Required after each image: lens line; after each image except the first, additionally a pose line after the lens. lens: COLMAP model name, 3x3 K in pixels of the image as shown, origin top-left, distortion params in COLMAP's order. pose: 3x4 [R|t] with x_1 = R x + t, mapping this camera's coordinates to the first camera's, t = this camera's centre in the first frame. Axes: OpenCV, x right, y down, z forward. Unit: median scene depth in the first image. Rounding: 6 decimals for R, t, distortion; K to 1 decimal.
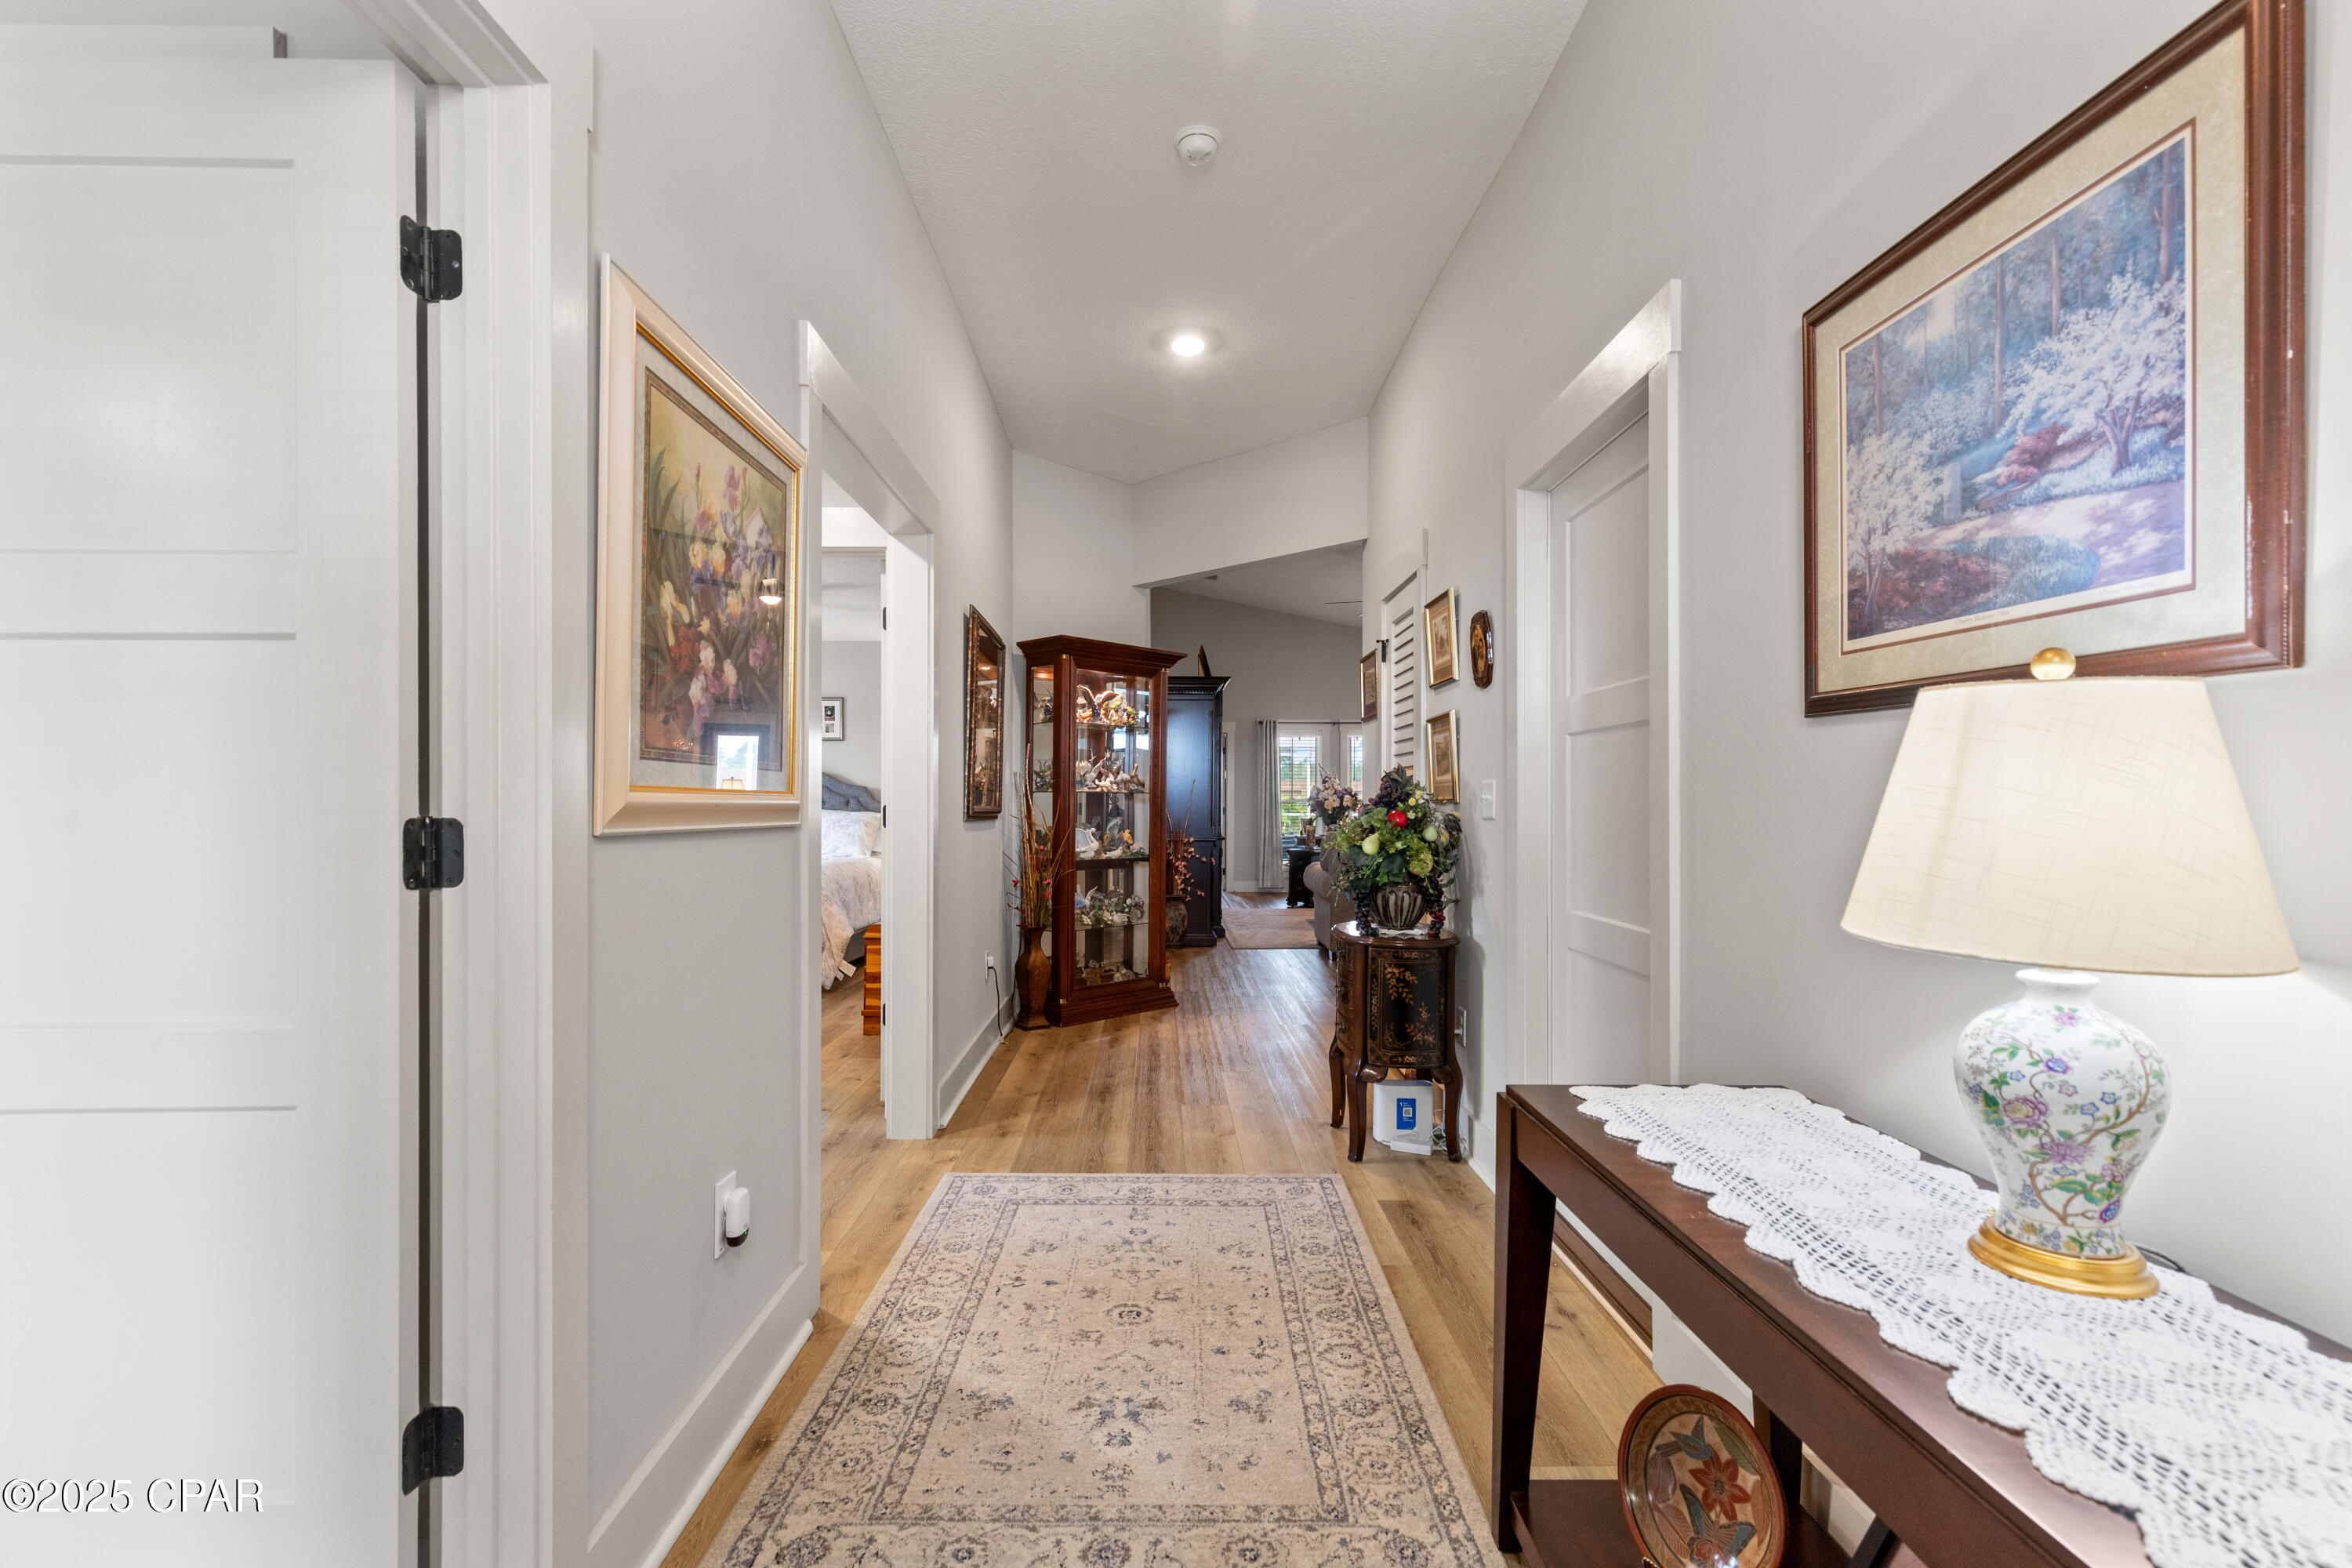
lens RADIAL K [[1061.4, 0, 1175.9], [0, 1061.4, 794.4], [0, 0, 1]] dist [0.007130, -0.000270]
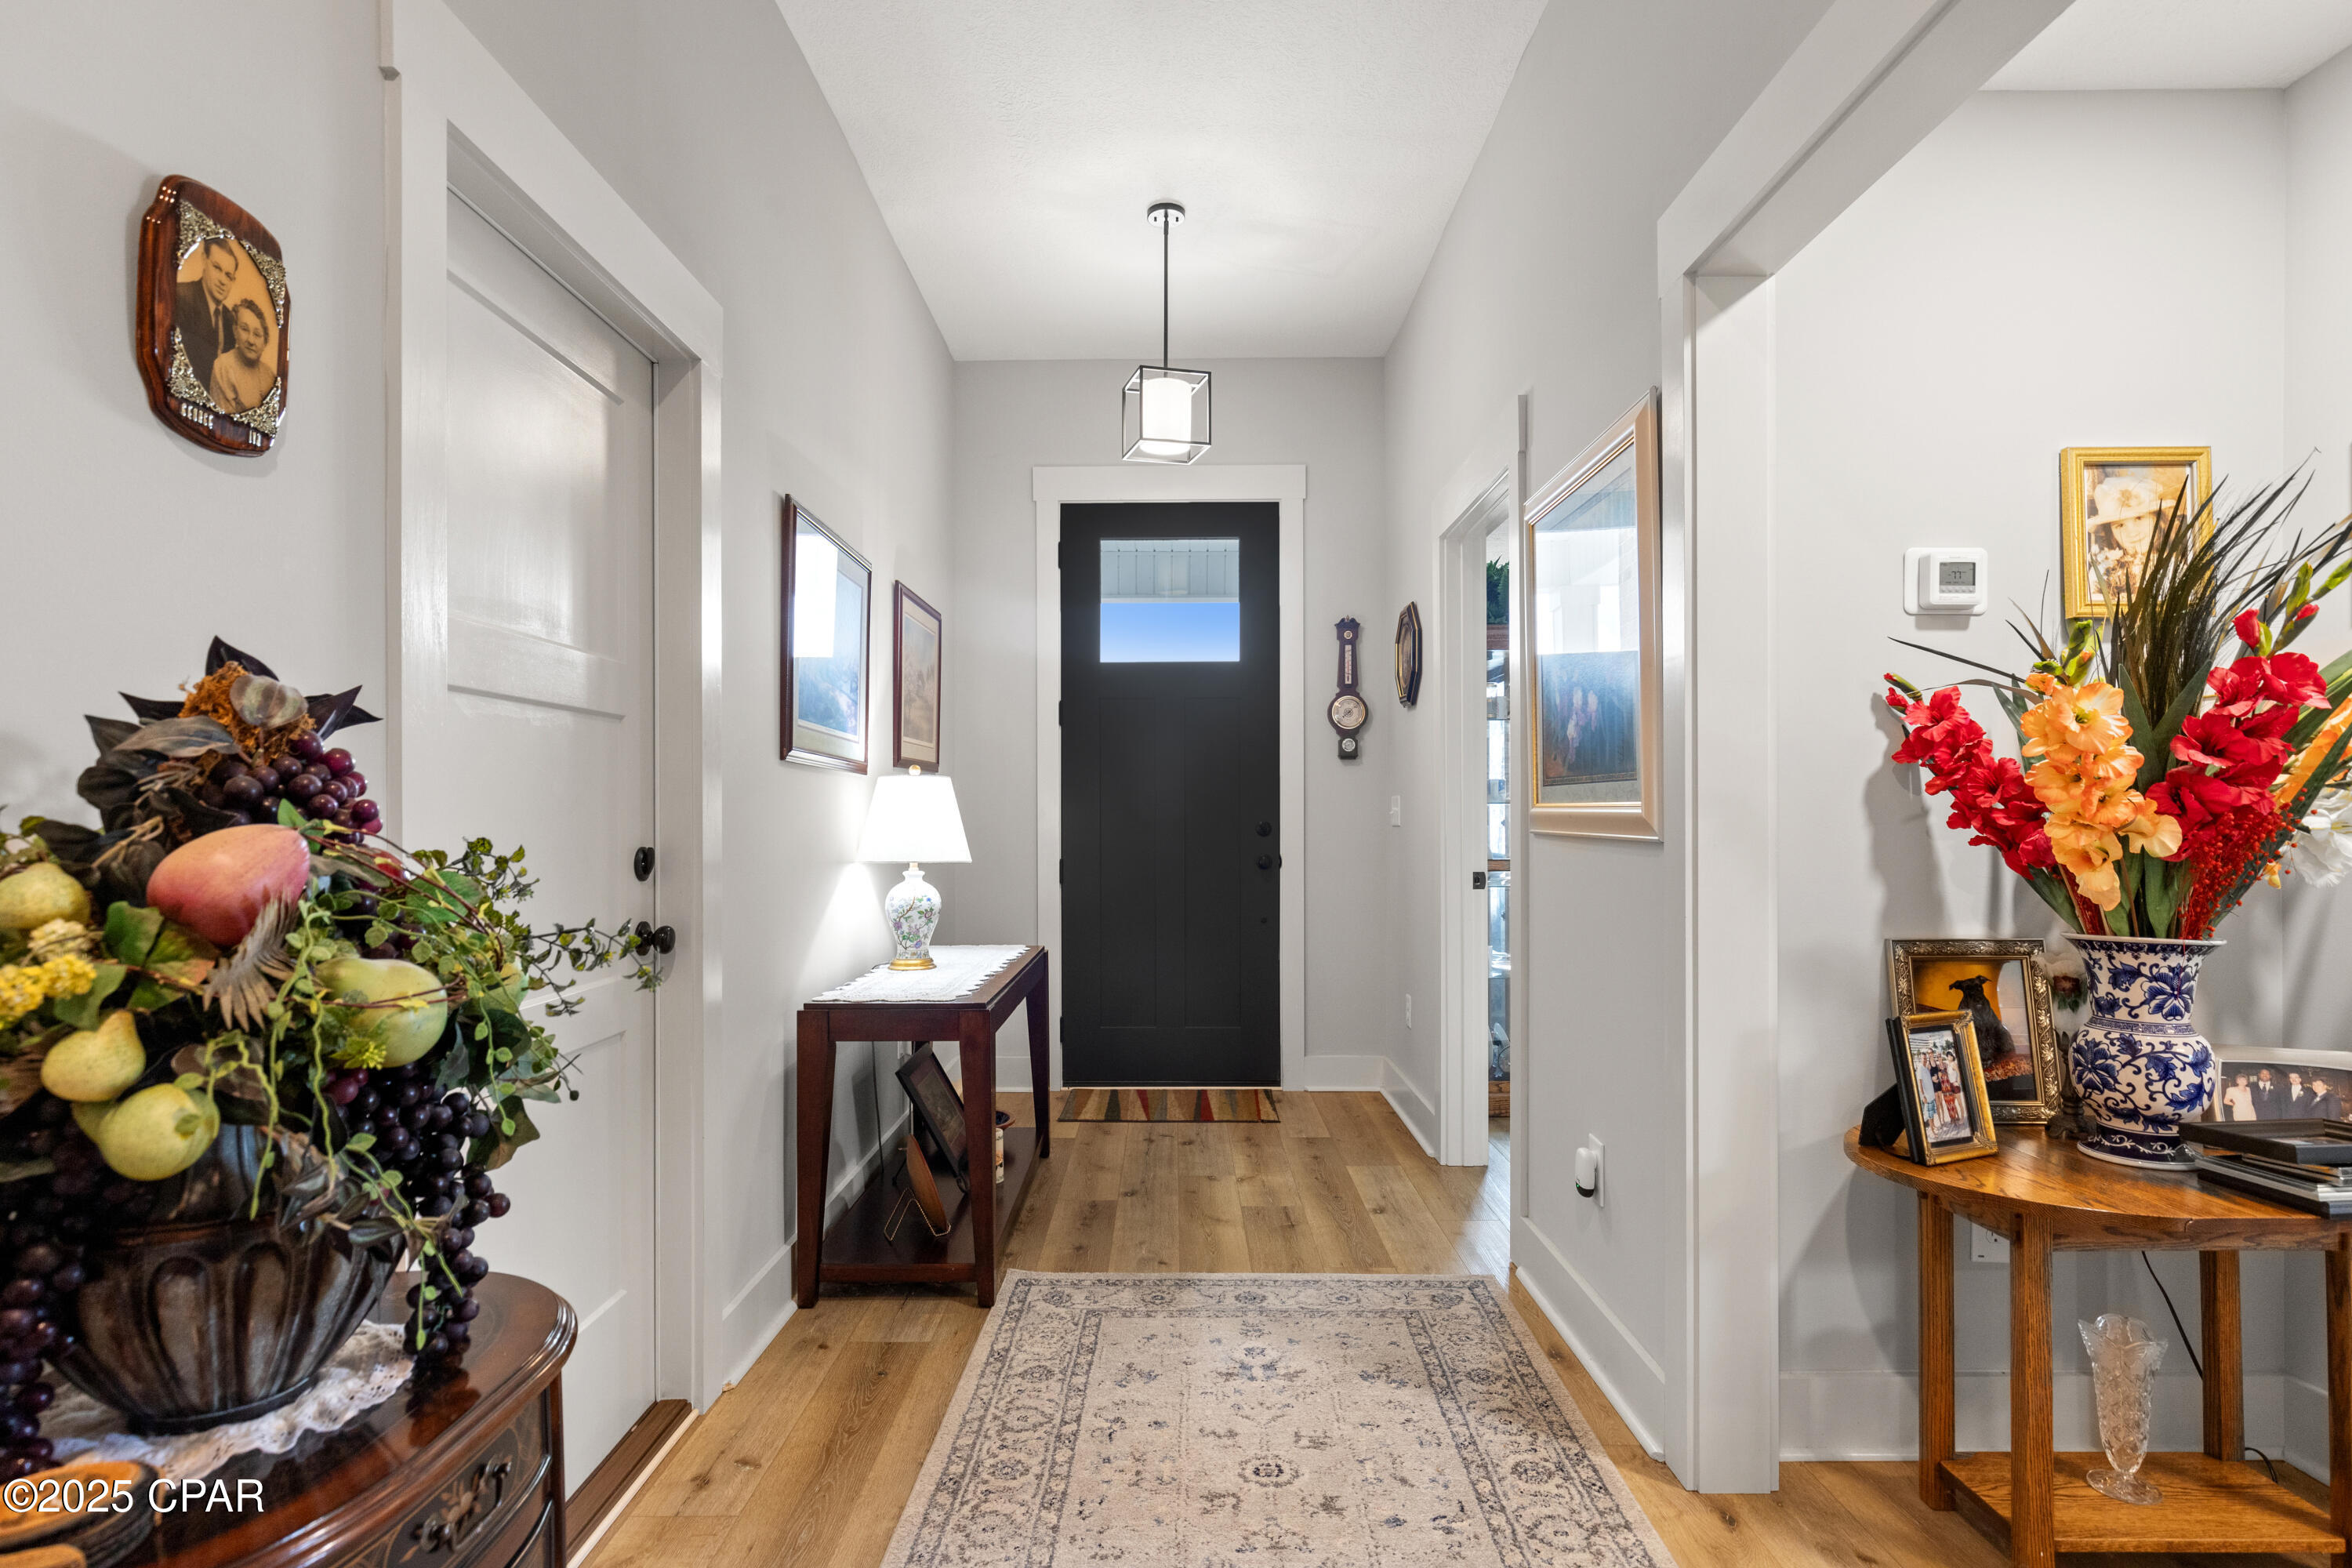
lens RADIAL K [[1244.2, 0, 1171.5], [0, 1244.2, 799.5], [0, 0, 1]] dist [0.009219, -0.001110]
pose [[-0.999807, 0.001553, 0.019589, 0.009512], [0.001174, 0.999813, -0.019316, 0.014896], [-0.019615, -0.019289, -0.999622, 2.050462]]
